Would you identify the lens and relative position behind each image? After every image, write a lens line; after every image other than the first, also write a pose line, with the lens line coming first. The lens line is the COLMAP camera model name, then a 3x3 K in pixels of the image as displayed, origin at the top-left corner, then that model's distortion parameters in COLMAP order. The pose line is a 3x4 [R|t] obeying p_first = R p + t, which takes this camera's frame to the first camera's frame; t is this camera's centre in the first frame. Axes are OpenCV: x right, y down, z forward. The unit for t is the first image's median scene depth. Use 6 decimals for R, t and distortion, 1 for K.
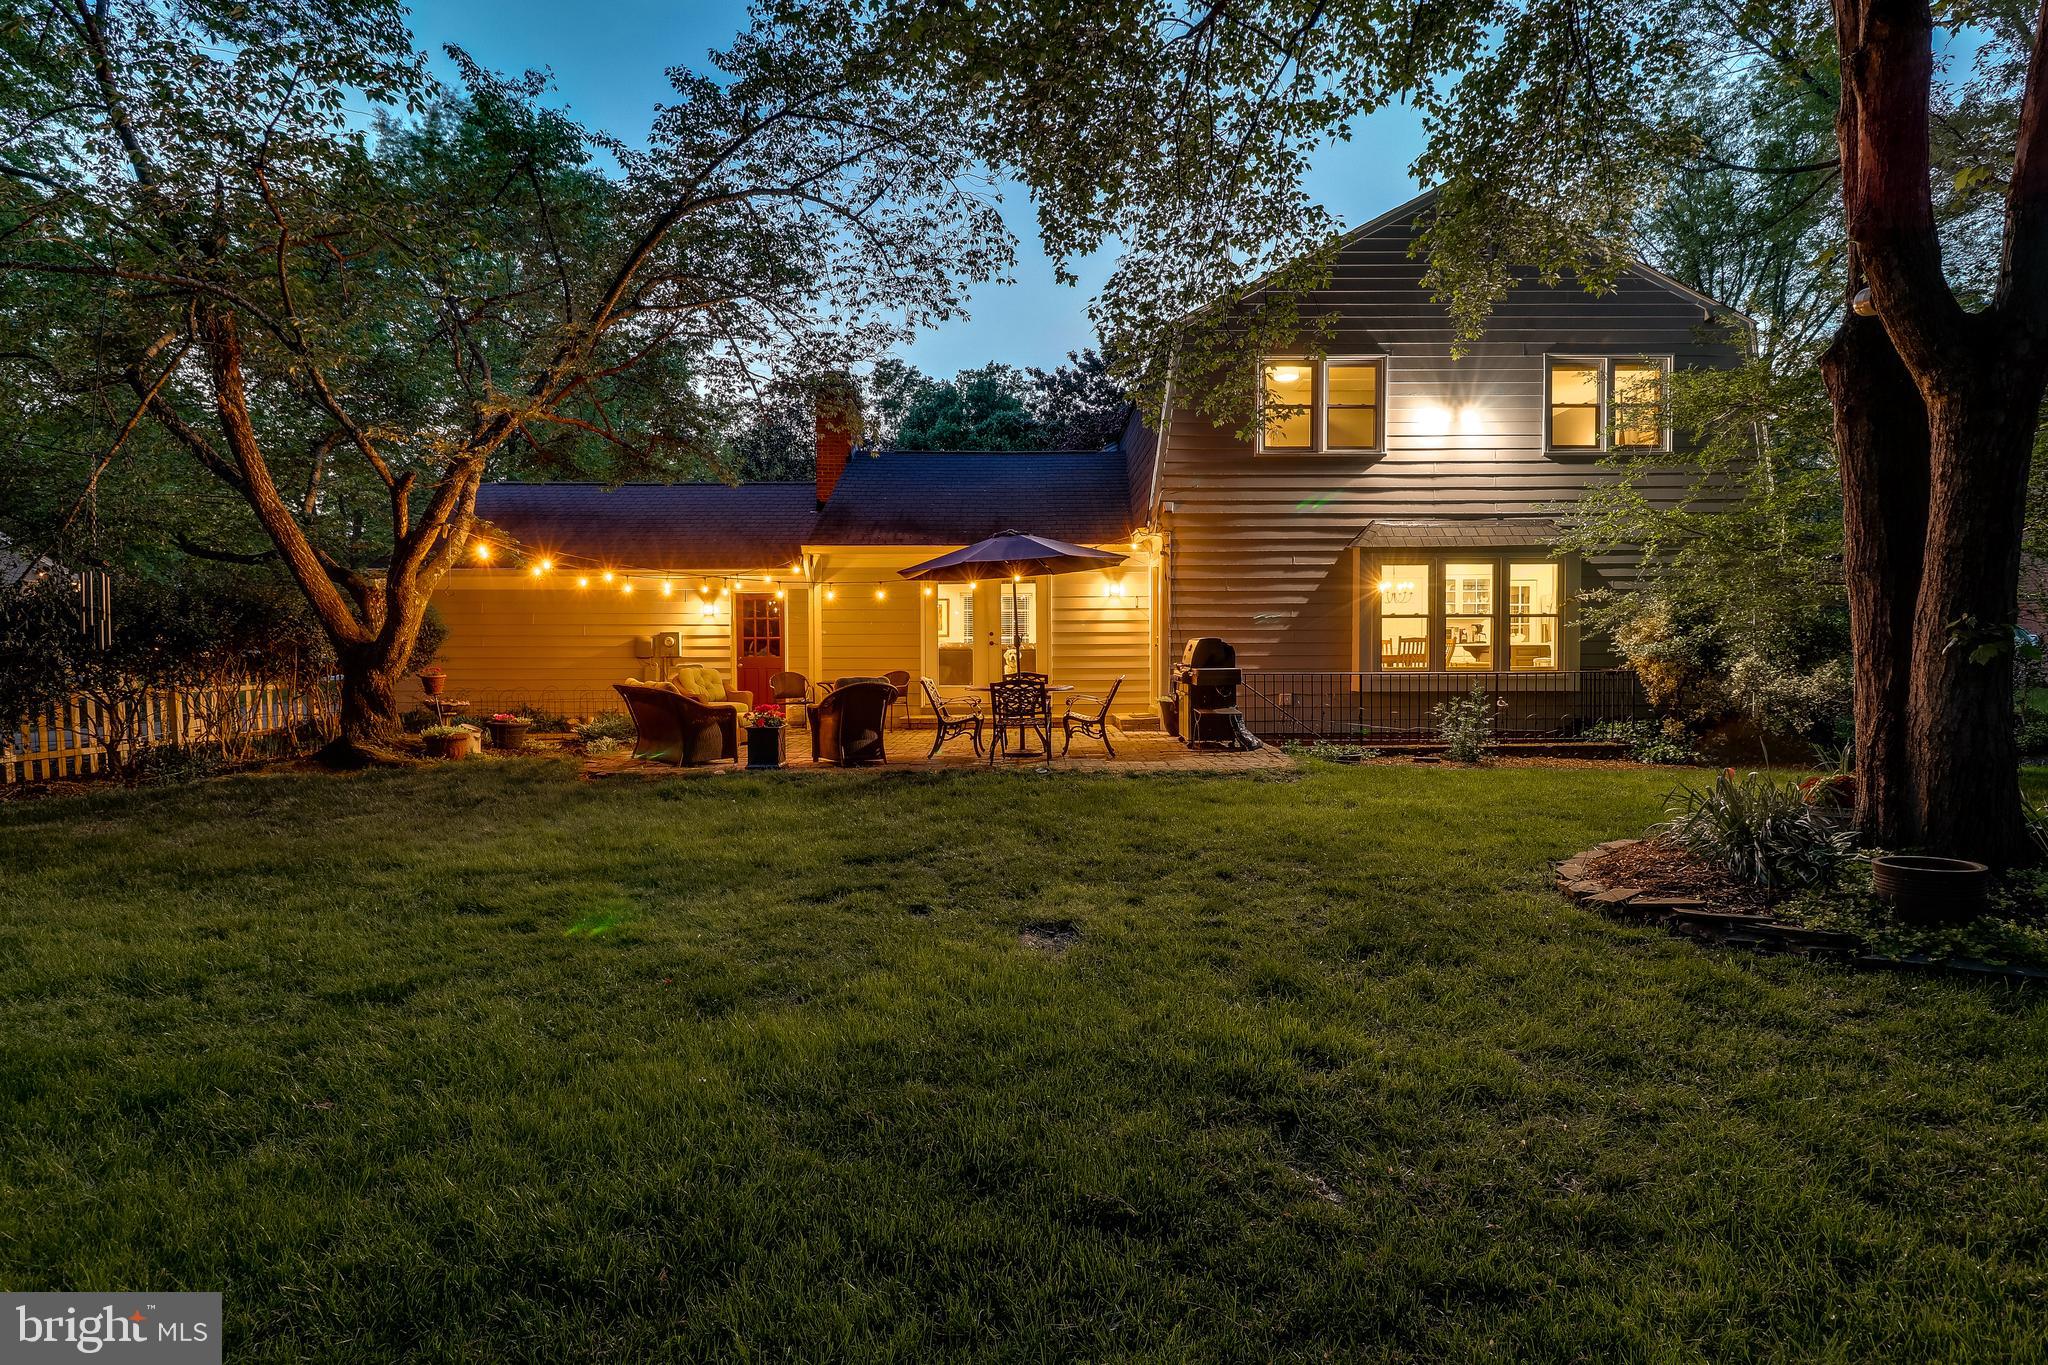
lens RADIAL K [[1020.7, 0, 1025.3], [0, 1020.7, 670.9], [0, 0, 1]] dist [0.002289, -0.000351]
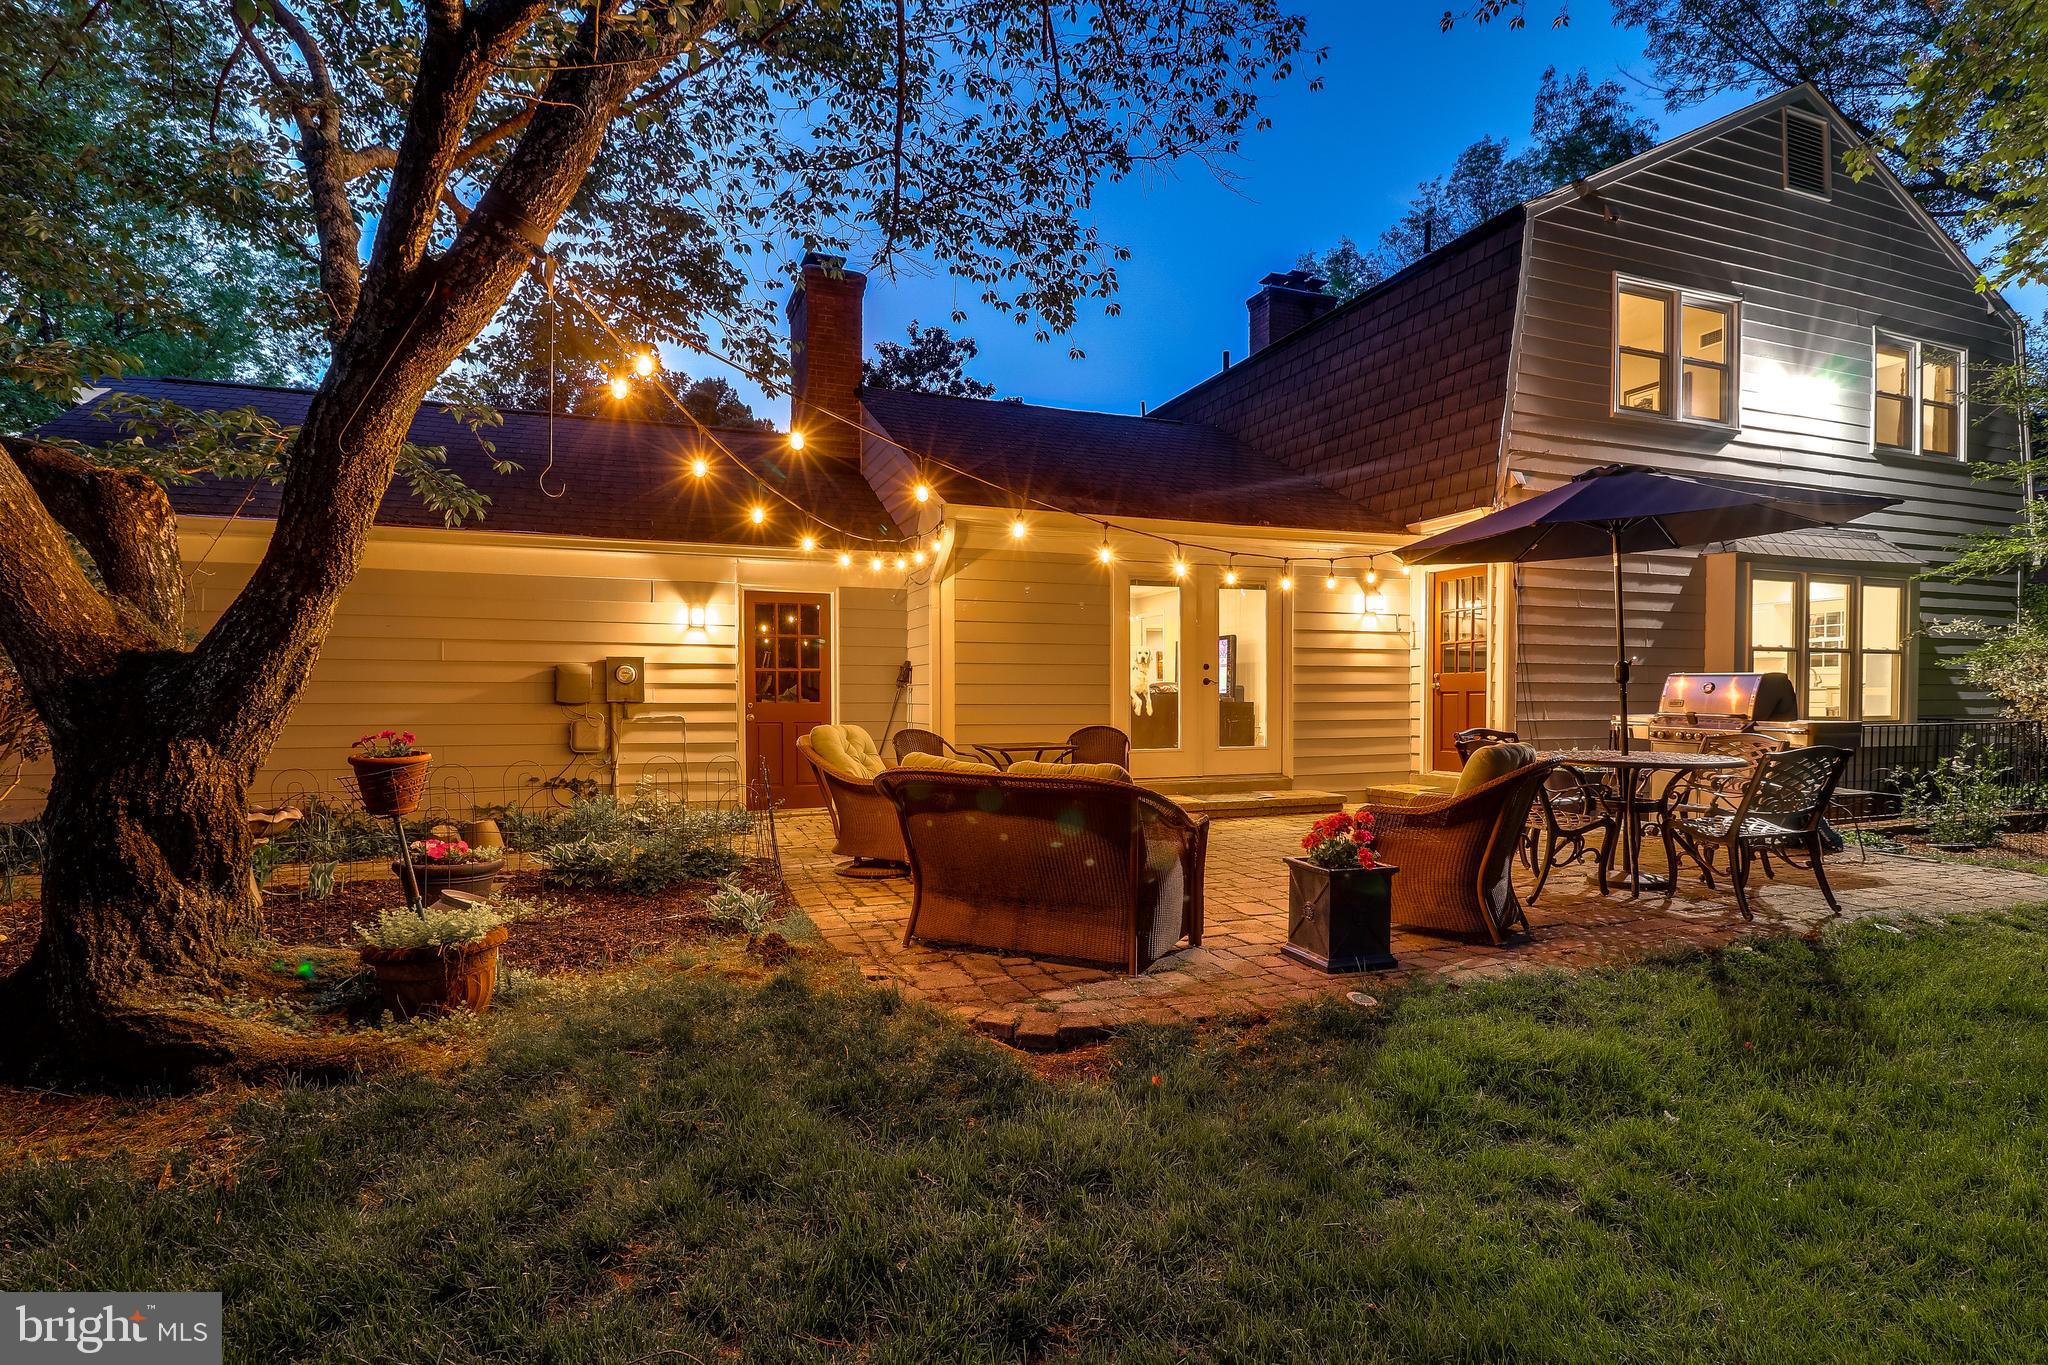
lens RADIAL K [[1010.0, 0, 1027.5], [0, 1010.0, 724.2], [0, 0, 1]] dist [-0.008482, -0.003401]
pose [[0.937619, -0.006441, 0.347605, -0.392855], [0.003952, 0.999961, 0.007868, -0.006306], [-0.347642, -0.006004, 0.937608, 0.492419]]
